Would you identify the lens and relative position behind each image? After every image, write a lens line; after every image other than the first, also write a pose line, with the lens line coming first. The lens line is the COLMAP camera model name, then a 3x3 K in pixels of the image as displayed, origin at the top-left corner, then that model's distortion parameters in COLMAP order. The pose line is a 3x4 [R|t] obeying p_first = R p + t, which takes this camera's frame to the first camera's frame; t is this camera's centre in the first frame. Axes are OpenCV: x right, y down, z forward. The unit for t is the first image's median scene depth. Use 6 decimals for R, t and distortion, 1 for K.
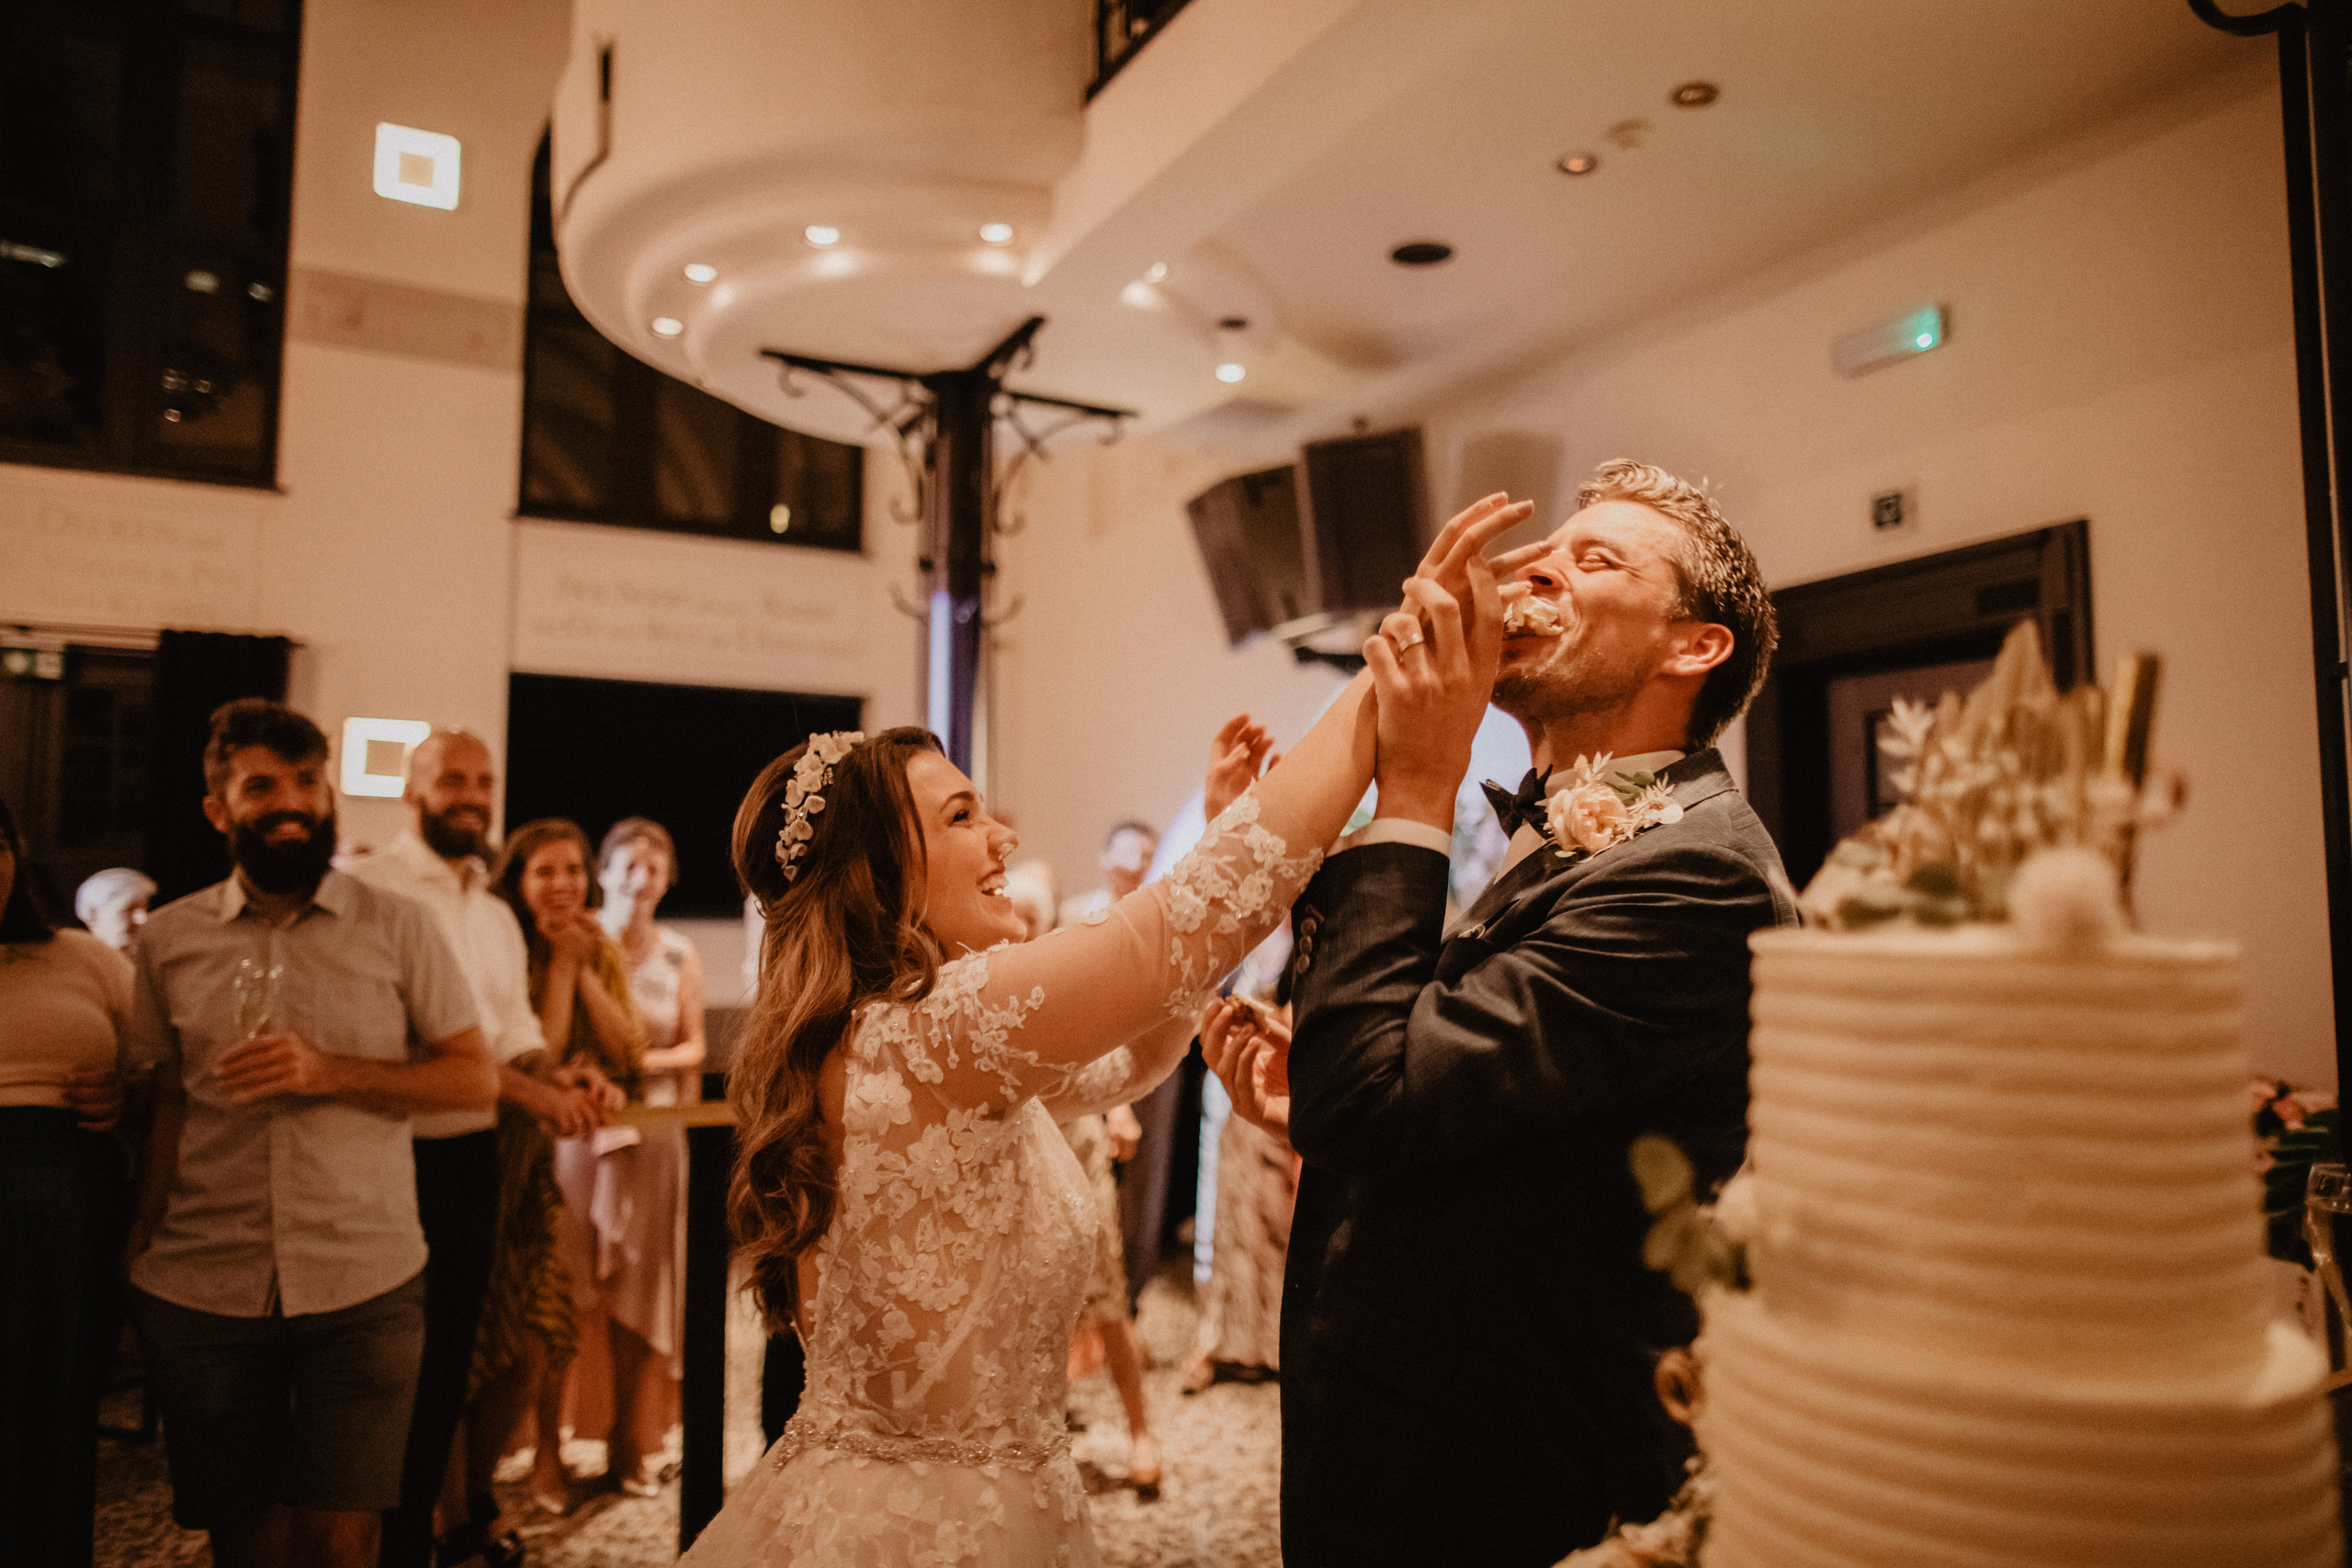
lens RADIAL K [[1643.5, 0, 1176.0], [0, 1643.5, 784.0], [0, 0, 1]] dist [-0.057139, 0.050325]
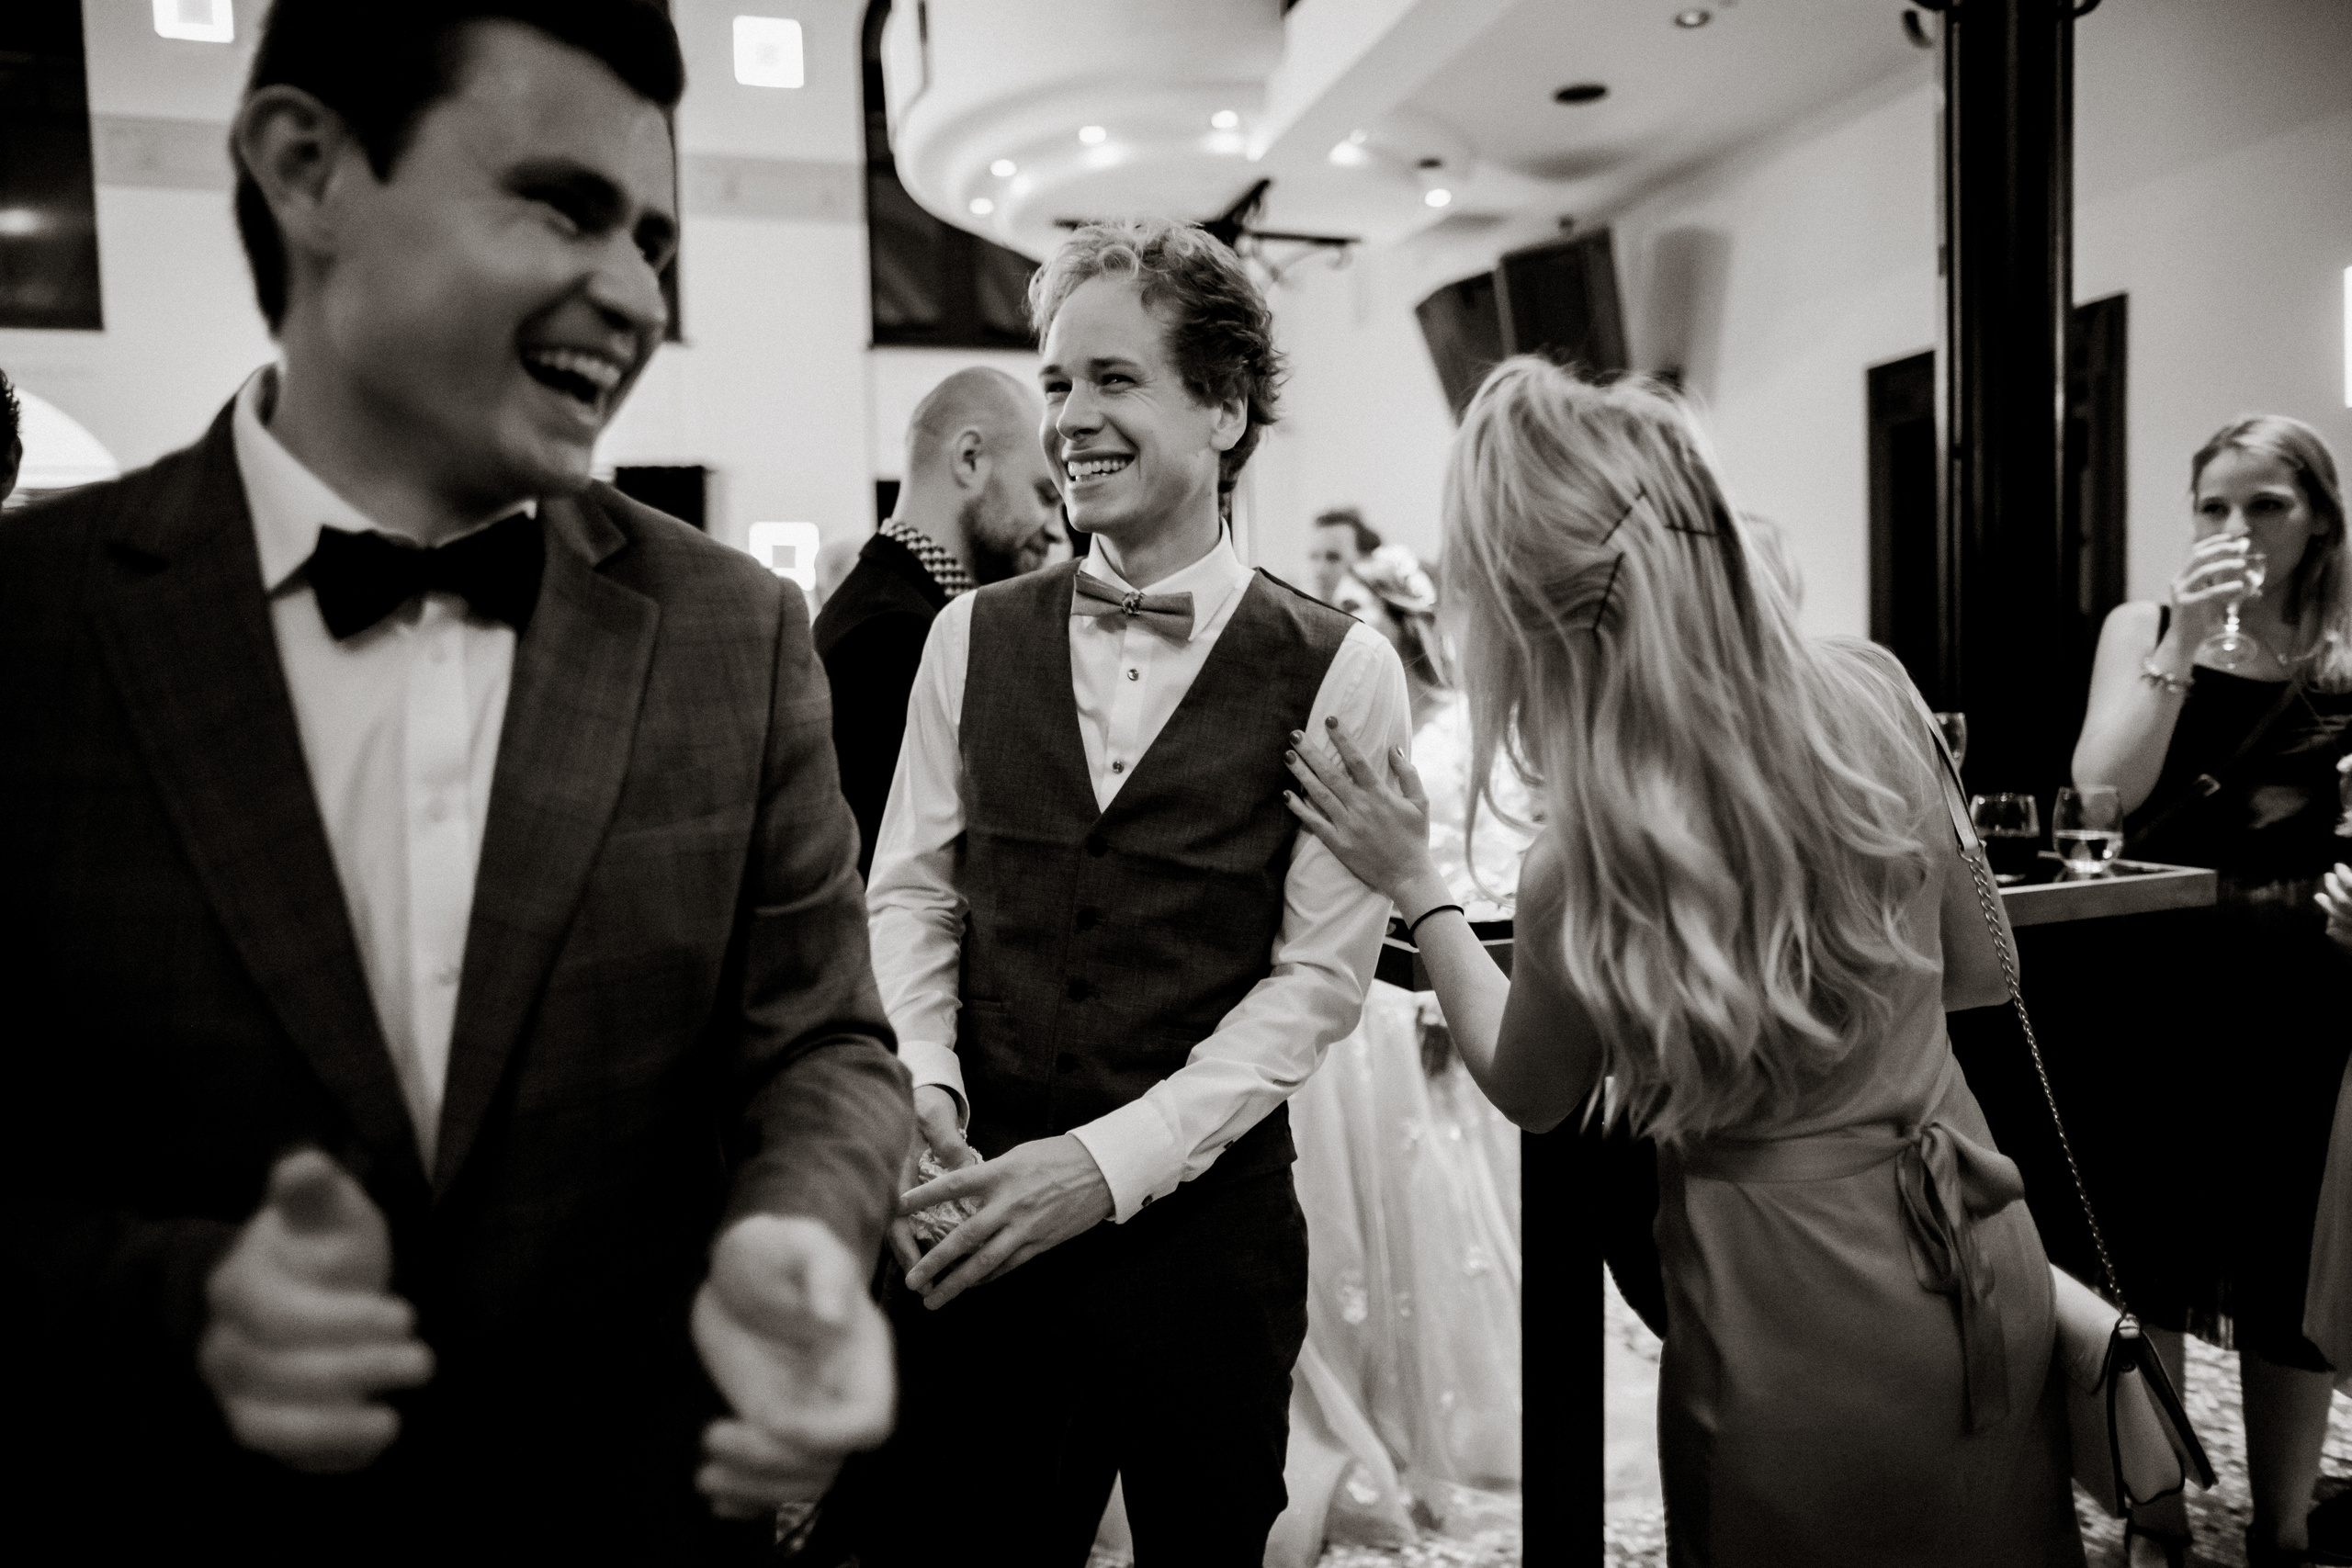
lens RADIAL K [[1588.5, 0, 1176.0], [0, 1588.5, 784.0], [0, 0, 1]] dist [-0.051835, 0.043092]
pose [[0.978540, -0.014765, -0.205527, 0.077621], [0.045675, 0.988159, 0.146474, -0.006120], [0.200931, -0.152718, 0.967628, -0.218222]]
